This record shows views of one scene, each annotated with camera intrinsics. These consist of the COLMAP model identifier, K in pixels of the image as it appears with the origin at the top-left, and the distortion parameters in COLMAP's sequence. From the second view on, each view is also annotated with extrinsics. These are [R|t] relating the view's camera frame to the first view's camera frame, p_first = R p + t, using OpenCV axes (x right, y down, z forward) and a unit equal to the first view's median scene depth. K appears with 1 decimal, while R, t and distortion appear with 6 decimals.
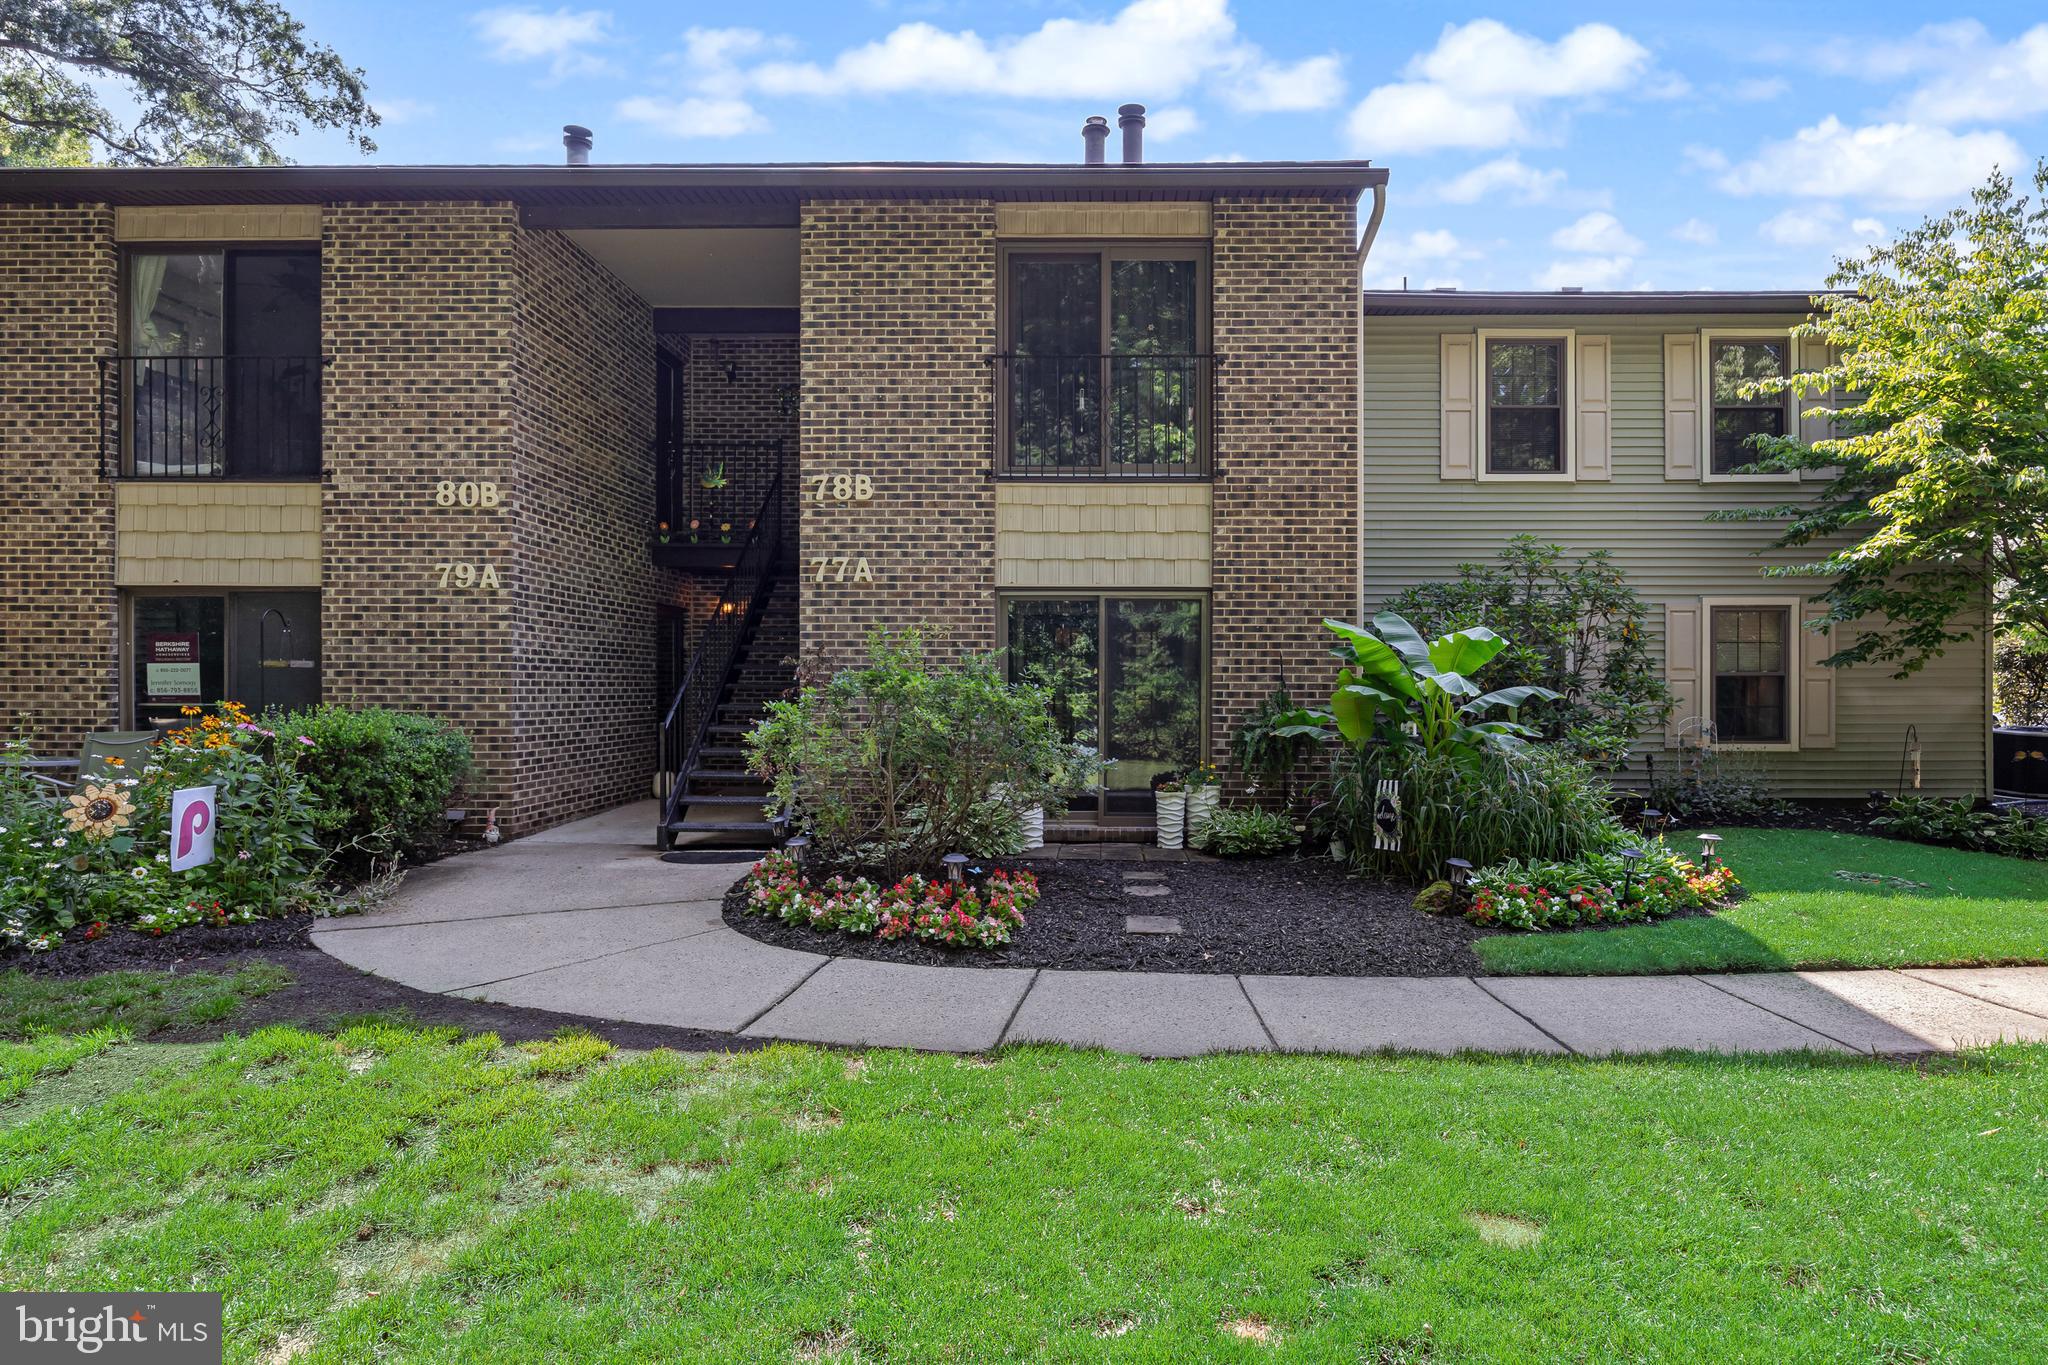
lens RADIAL K [[1058.6, 0, 1029.7], [0, 1058.6, 661.0], [0, 0, 1]] dist [-0.016286, -0.000464]
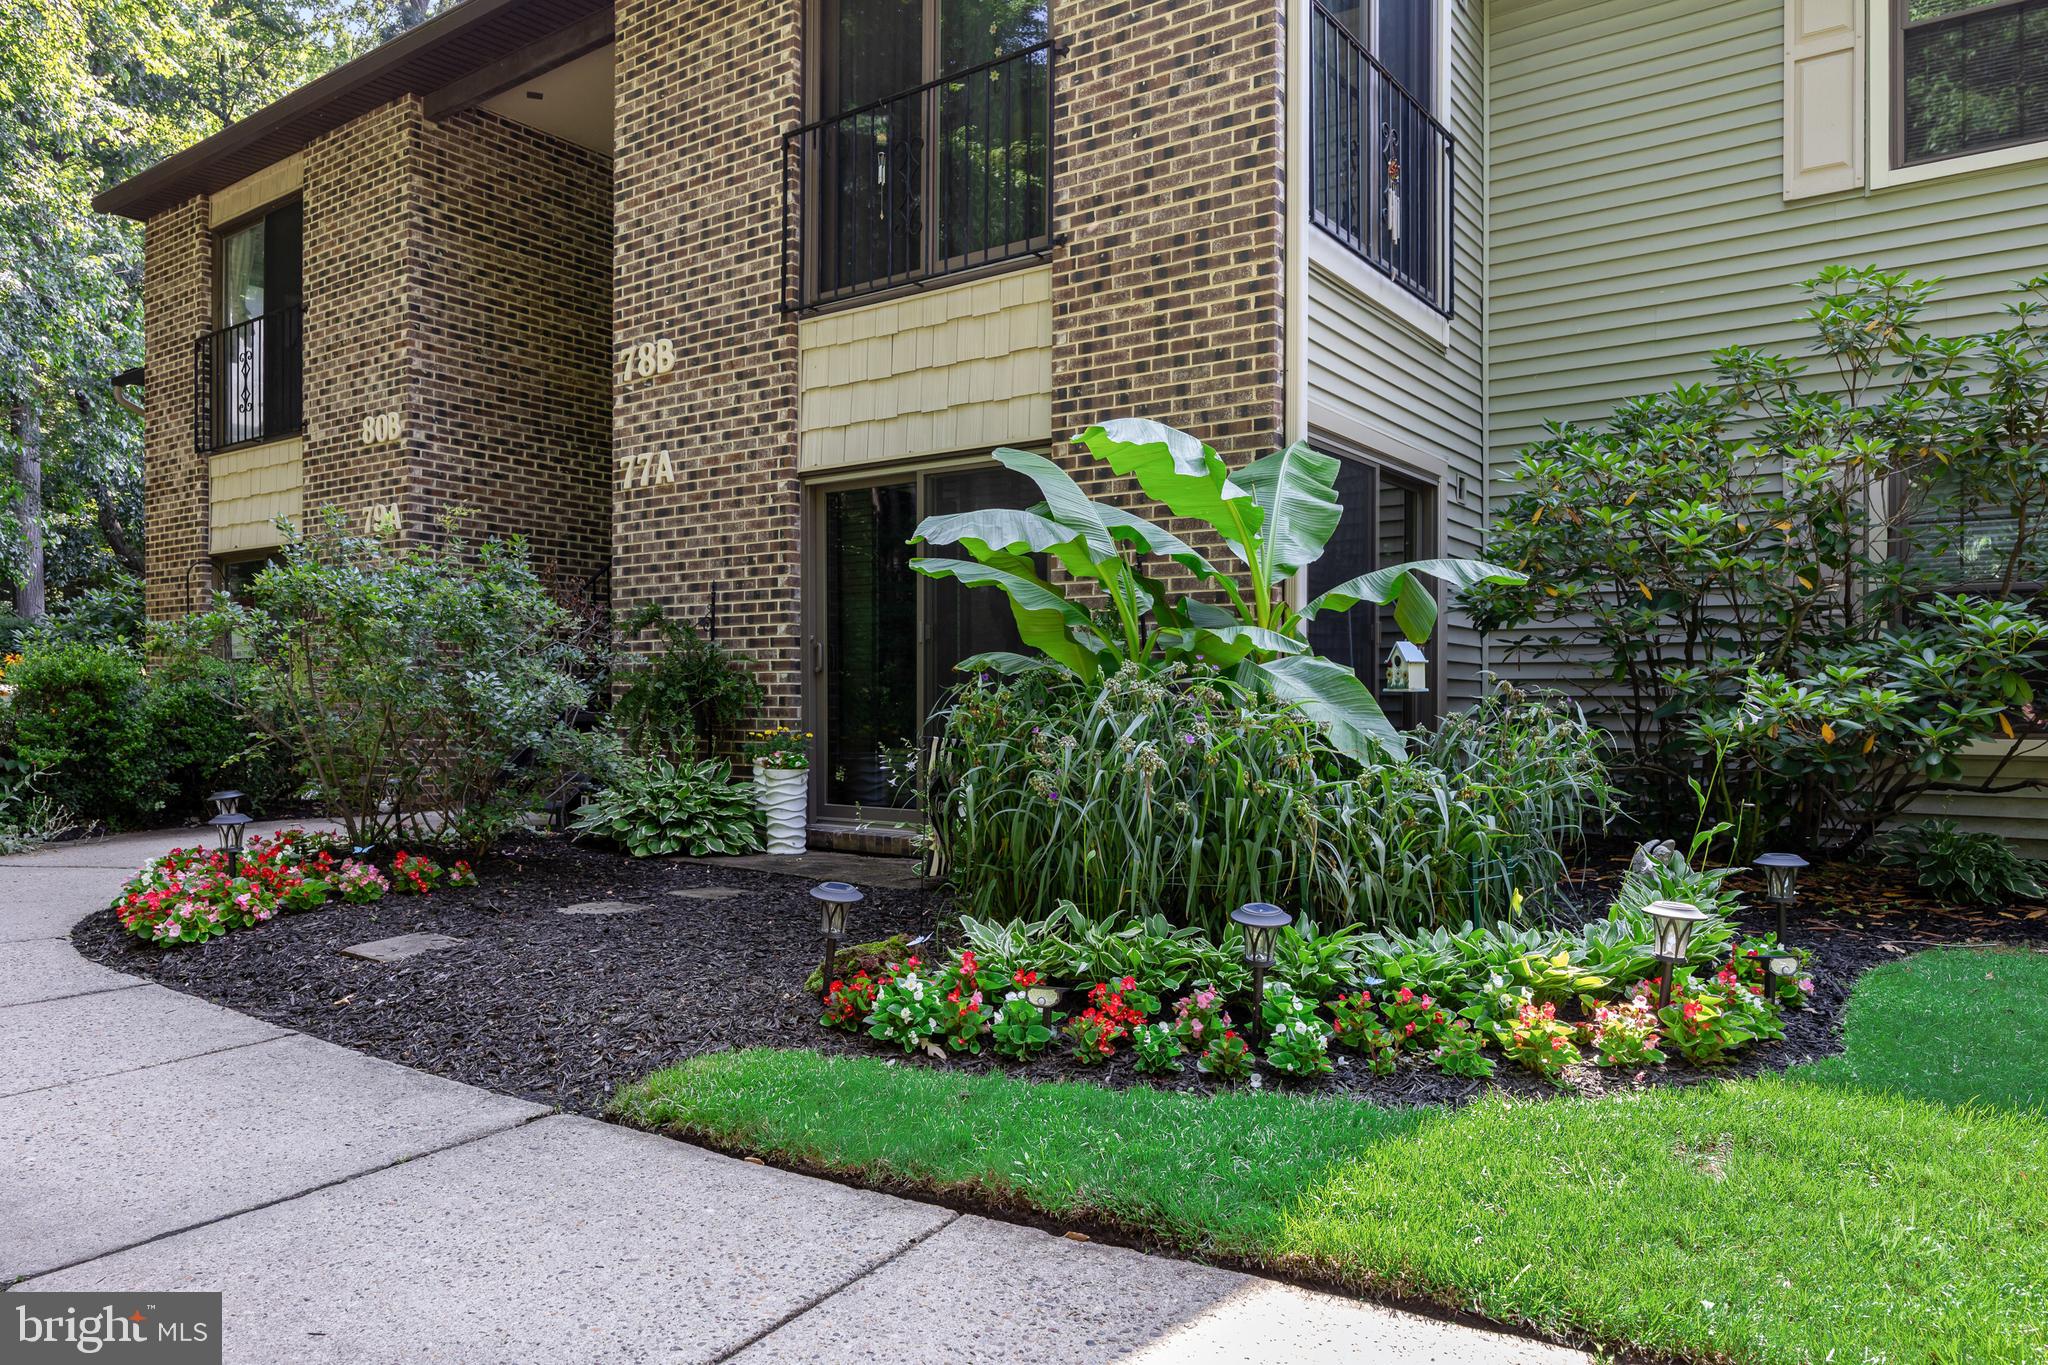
lens RADIAL K [[1321.3, 0, 1022.6], [0, 1321.3, 701.7], [0, 0, 1]] dist [-0.021800, 0.000318]
pose [[0.827627, 0.001122, -0.561278, 0.566658], [0.005238, 0.999939, 0.009723, 0.070010], [0.561255, -0.010987, 0.827570, 0.376161]]
